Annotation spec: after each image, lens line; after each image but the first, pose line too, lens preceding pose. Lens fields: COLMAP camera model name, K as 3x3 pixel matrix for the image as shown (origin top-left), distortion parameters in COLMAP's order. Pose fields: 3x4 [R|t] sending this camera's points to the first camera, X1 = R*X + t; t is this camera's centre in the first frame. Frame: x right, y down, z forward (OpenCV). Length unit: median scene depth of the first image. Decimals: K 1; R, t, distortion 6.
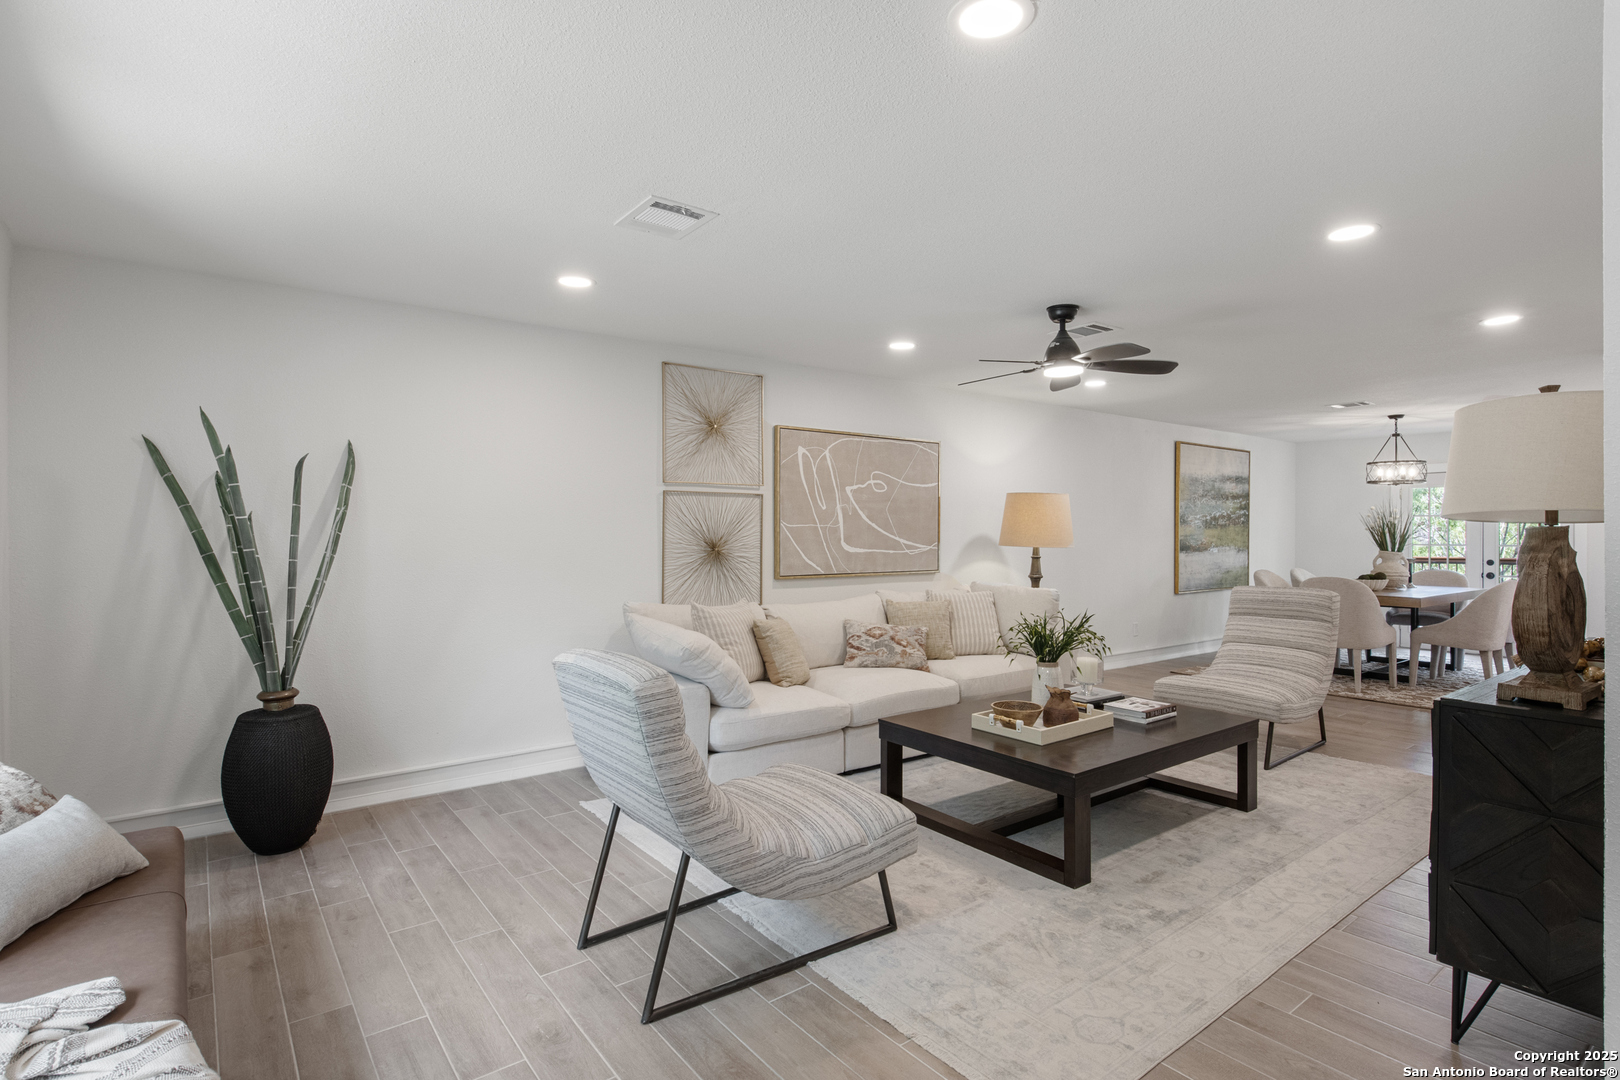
lens RADIAL K [[814.1, 0, 815.5], [0, 814.1, 534.9], [0, 0, 1]] dist [-0.005638, -0.000863]
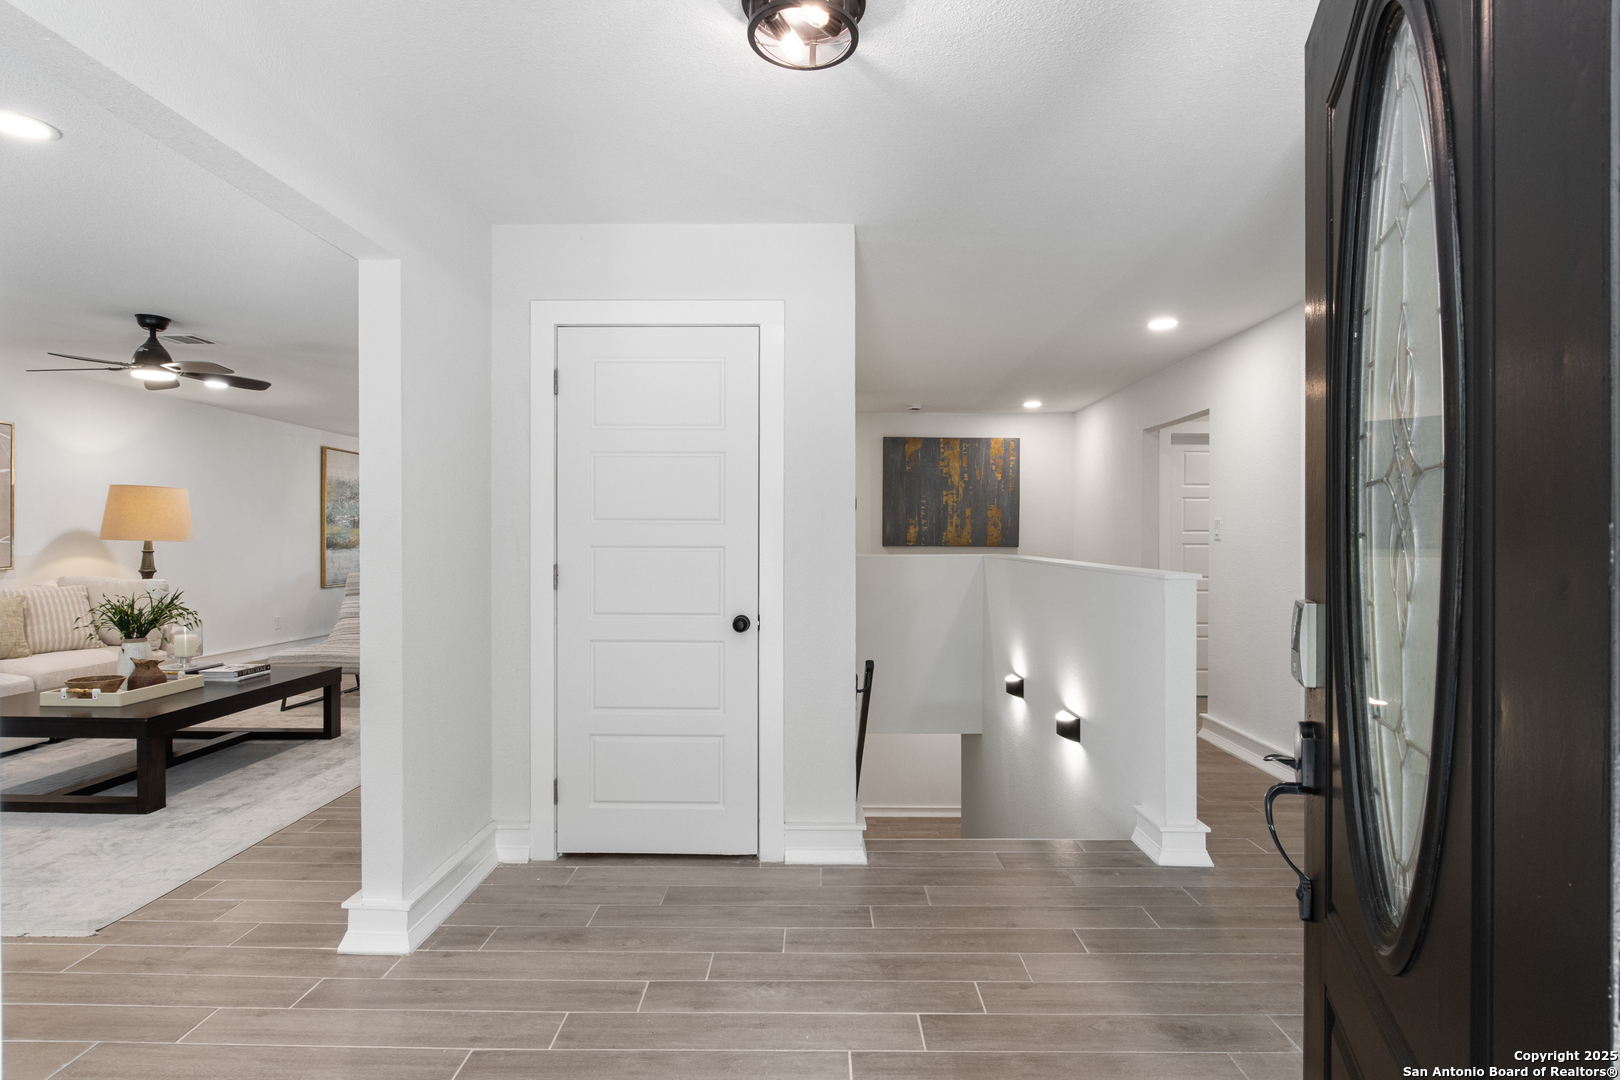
lens RADIAL K [[814.1, 0, 817.2], [0, 814.1, 545.7], [0, 0, 1]] dist [-0.005638, -0.000863]
pose [[0.612134, -0.003542, 0.790746, -0.015120], [0.000056, 0.999990, 0.004436, 0.025643], [-0.790754, -0.002671, 0.612128, -0.383263]]
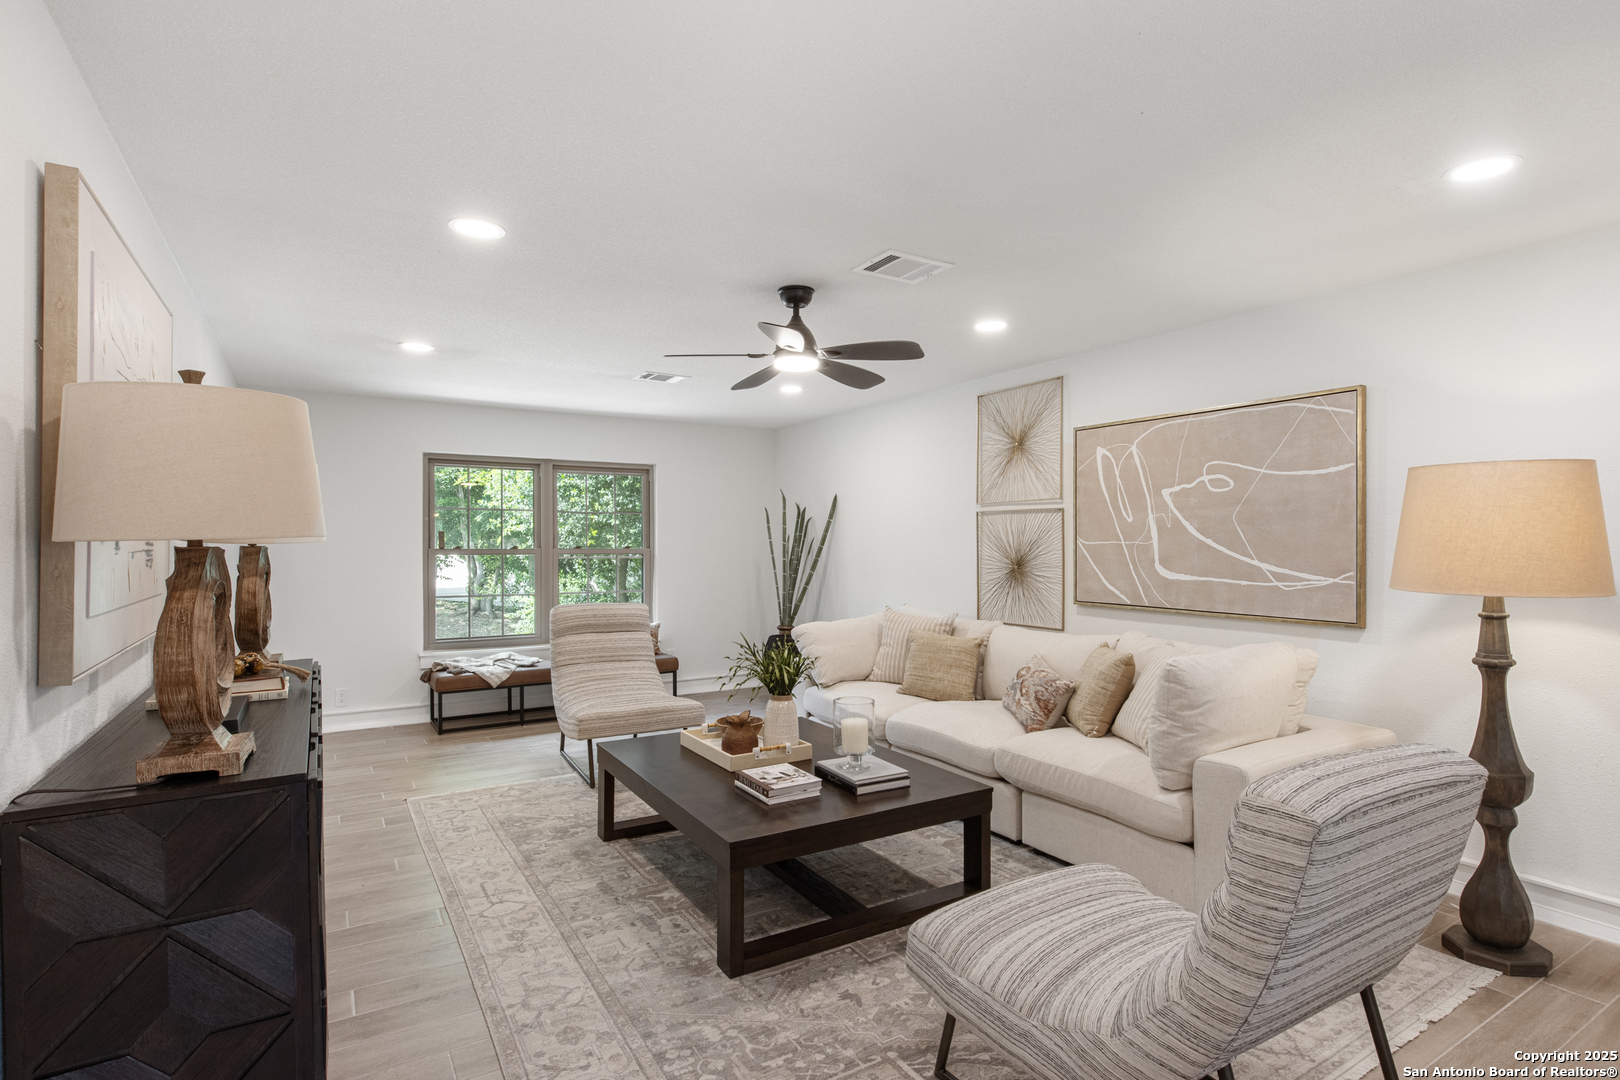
lens RADIAL K [[814.1, 0, 814.2], [0, 814.1, 548.4], [0, 0, 1]] dist [-0.005638, -0.000863]
pose [[-0.109764, 0.005731, -0.993941, 1.143884], [-0.006511, 0.999958, 0.006484, -0.012552], [0.993936, 0.007184, -0.109722, 1.099218]]
